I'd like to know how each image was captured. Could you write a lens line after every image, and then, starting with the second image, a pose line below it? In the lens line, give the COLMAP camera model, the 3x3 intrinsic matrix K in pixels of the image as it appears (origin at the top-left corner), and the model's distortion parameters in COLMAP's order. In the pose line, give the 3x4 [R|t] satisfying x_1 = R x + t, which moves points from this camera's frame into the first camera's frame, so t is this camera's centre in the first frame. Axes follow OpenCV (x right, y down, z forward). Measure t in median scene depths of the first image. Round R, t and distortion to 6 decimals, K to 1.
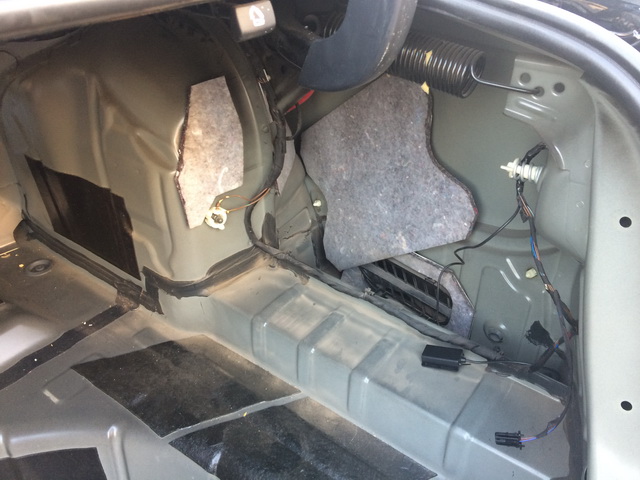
lens RADIAL K [[535.2, 0, 320.0], [0, 535.2, 240.0], [0, 0, 1]] dist [0.103995, -0.170976]
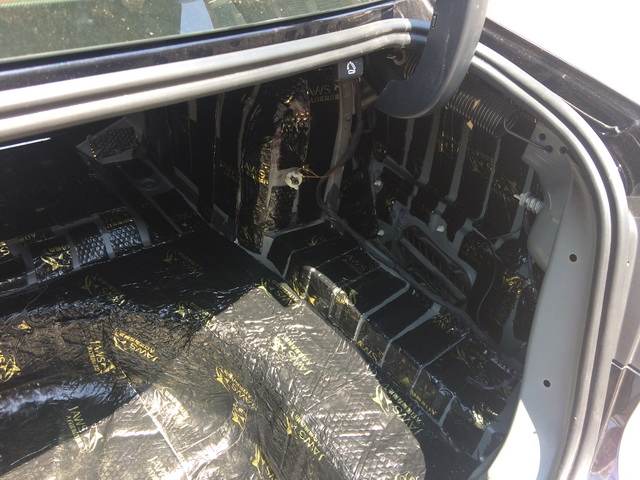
lens RADIAL K [[535.2, 0, 320.0], [0, 535.2, 240.0], [0, 0, 1]] dist [0.103995, -0.170976]
pose [[0.967629, 0.231580, -0.100329, 0.035588], [-0.223129, 0.970745, 0.088698, -0.041375], [0.117934, -0.063441, 0.990993, -0.357365]]
